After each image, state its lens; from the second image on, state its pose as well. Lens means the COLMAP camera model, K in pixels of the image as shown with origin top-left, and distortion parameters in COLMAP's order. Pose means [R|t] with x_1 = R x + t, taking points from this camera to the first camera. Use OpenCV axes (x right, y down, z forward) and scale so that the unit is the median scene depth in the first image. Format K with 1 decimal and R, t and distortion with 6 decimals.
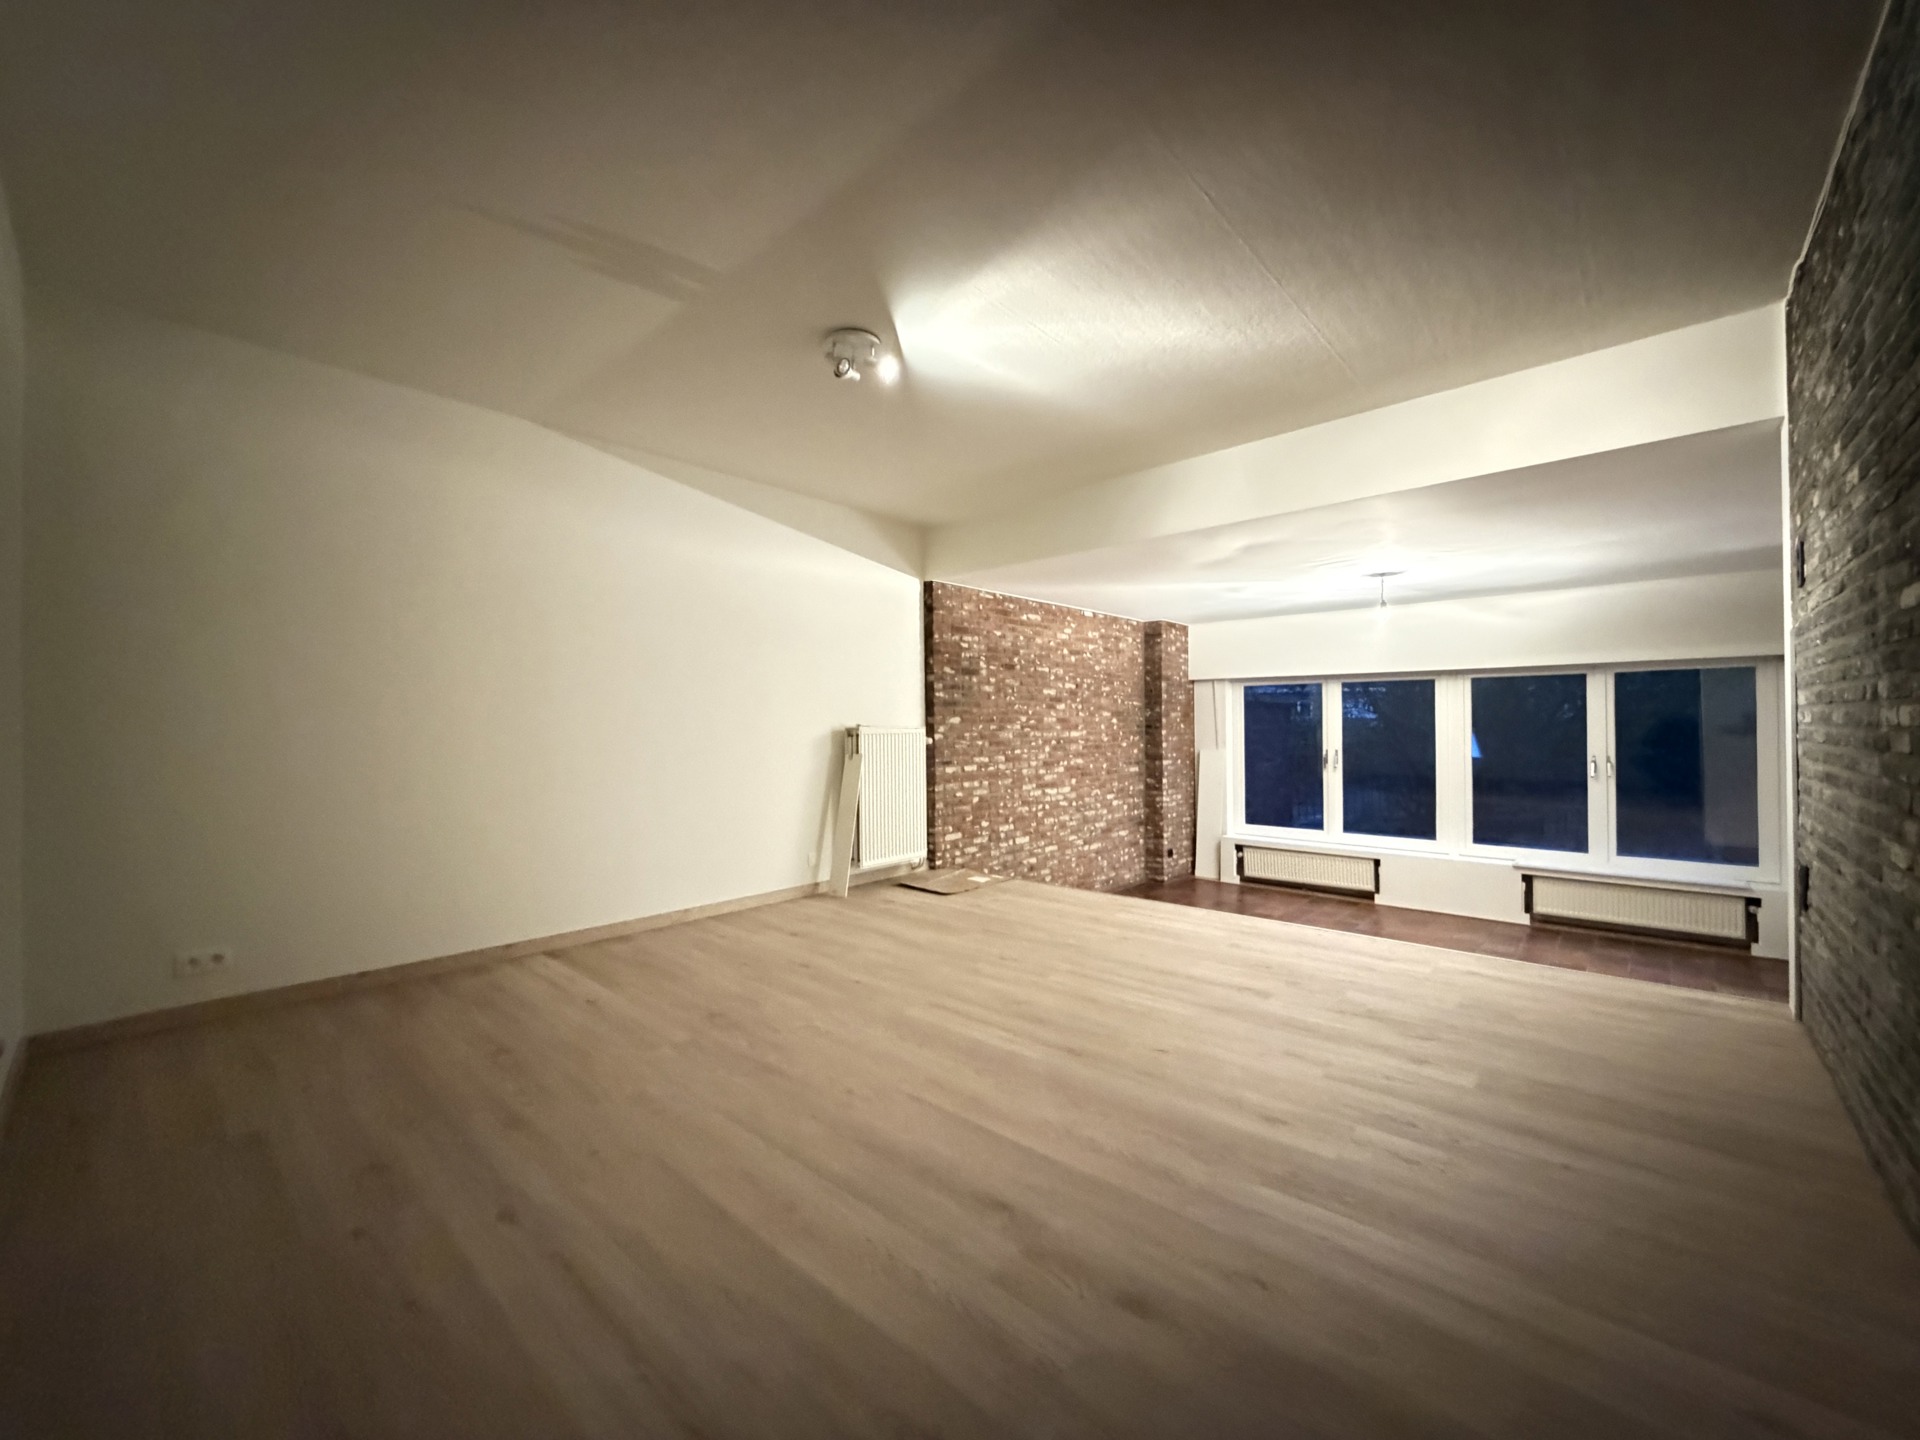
lens RADIAL K [[764.5, 0, 959.3], [0, 764.5, 717.7], [0, 0, 1]] dist [0.000738, -0.000094]
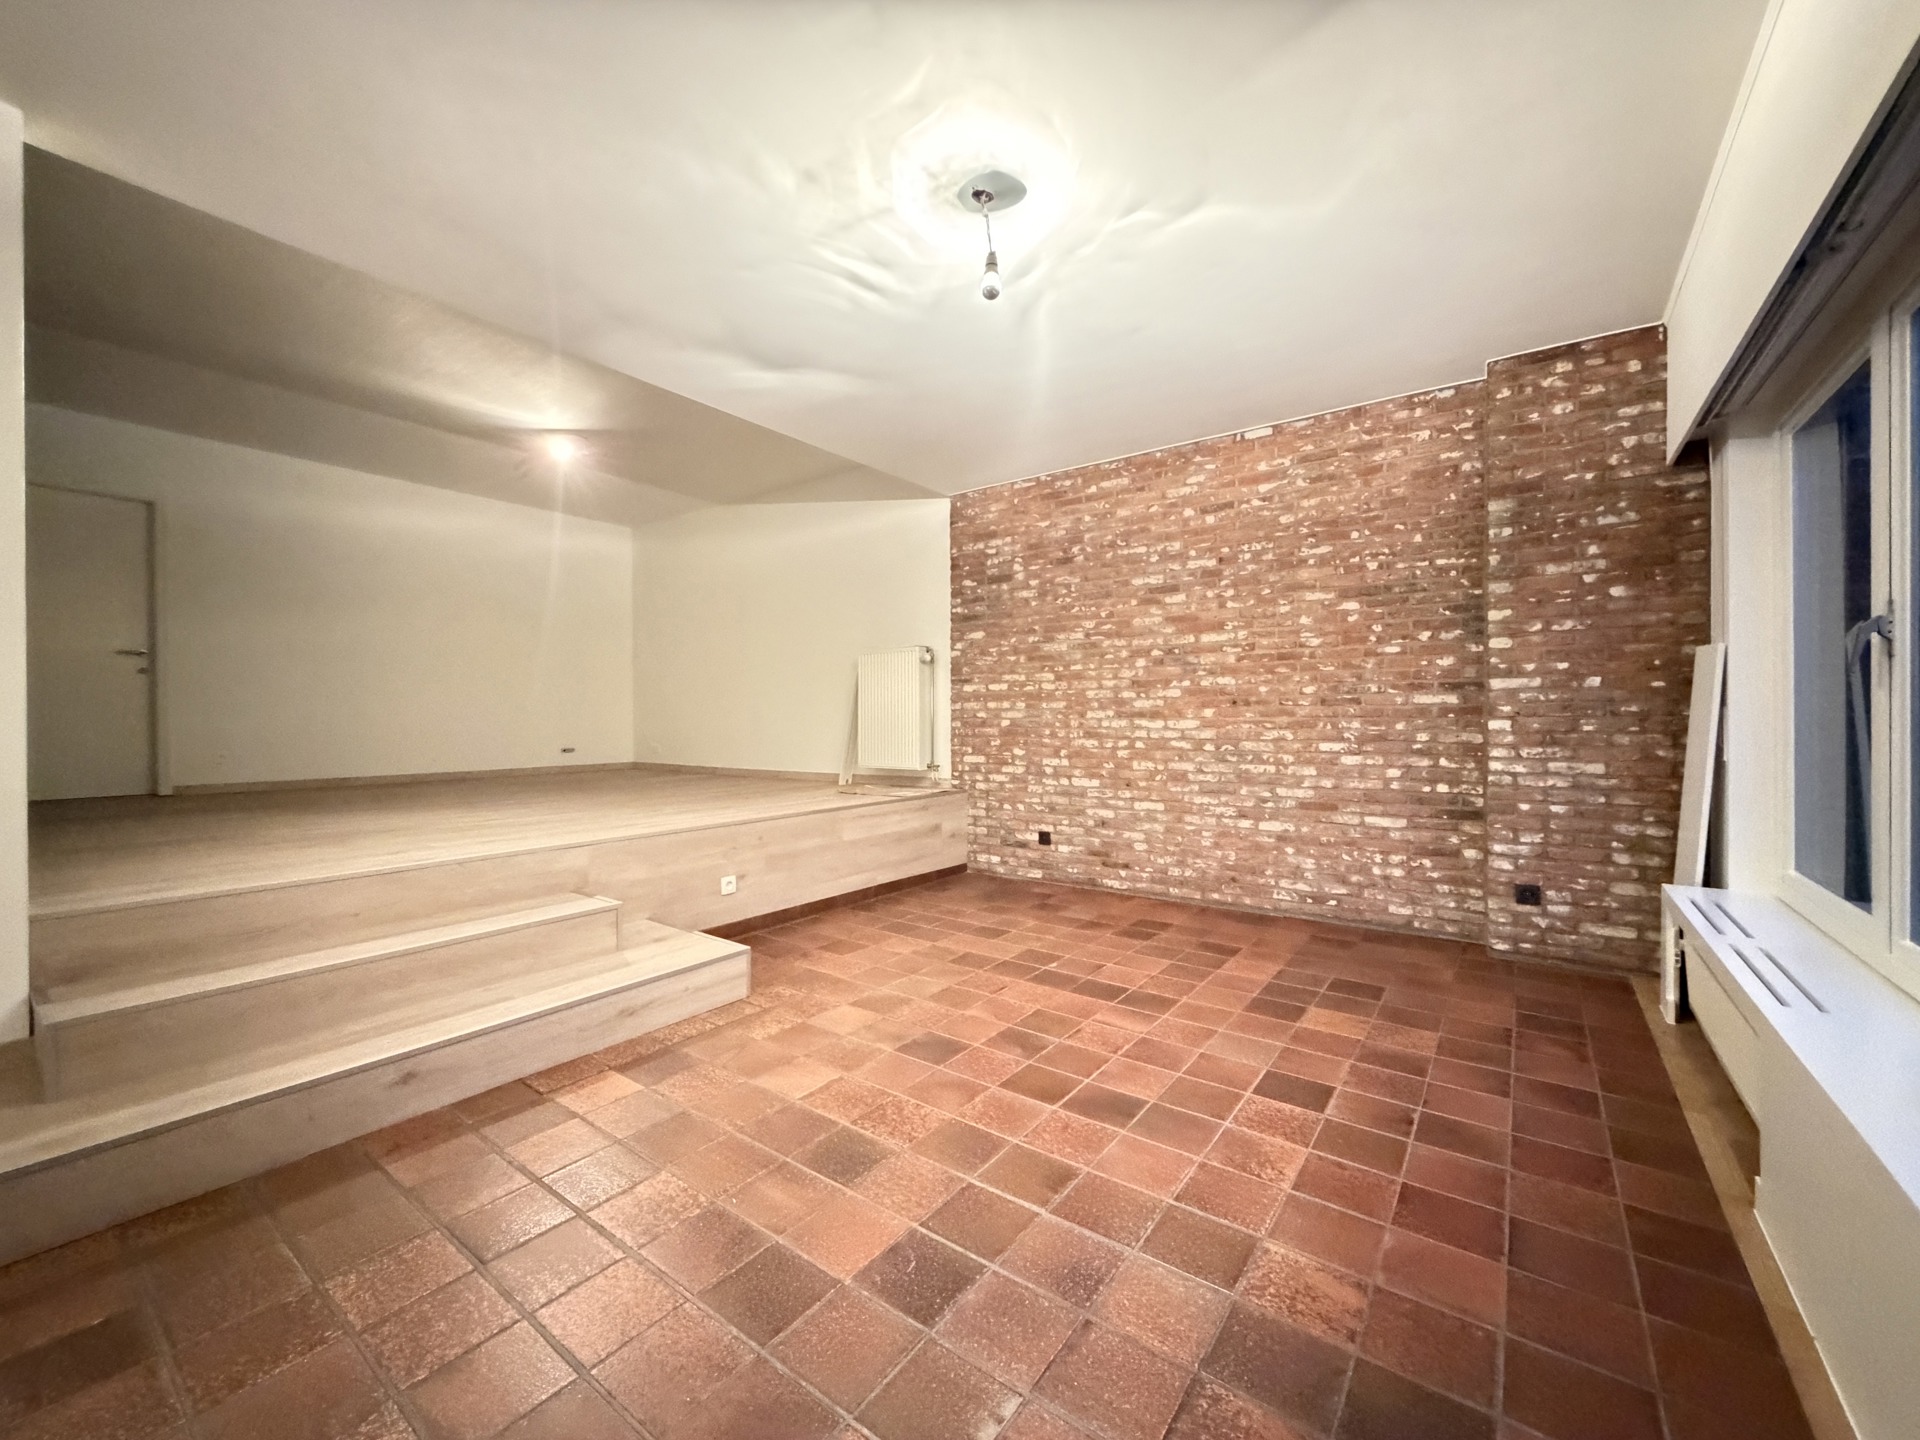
lens RADIAL K [[764.5, 0, 961.6], [0, 764.5, 720.7], [0, 0, 1]] dist [0.000738, -0.000094]
pose [[0.103916, 0.009284, -0.994543, 0.809601], [0.013667, 0.999849, 0.010762, 0.085452], [0.994492, -0.014711, 0.103774, 0.774730]]
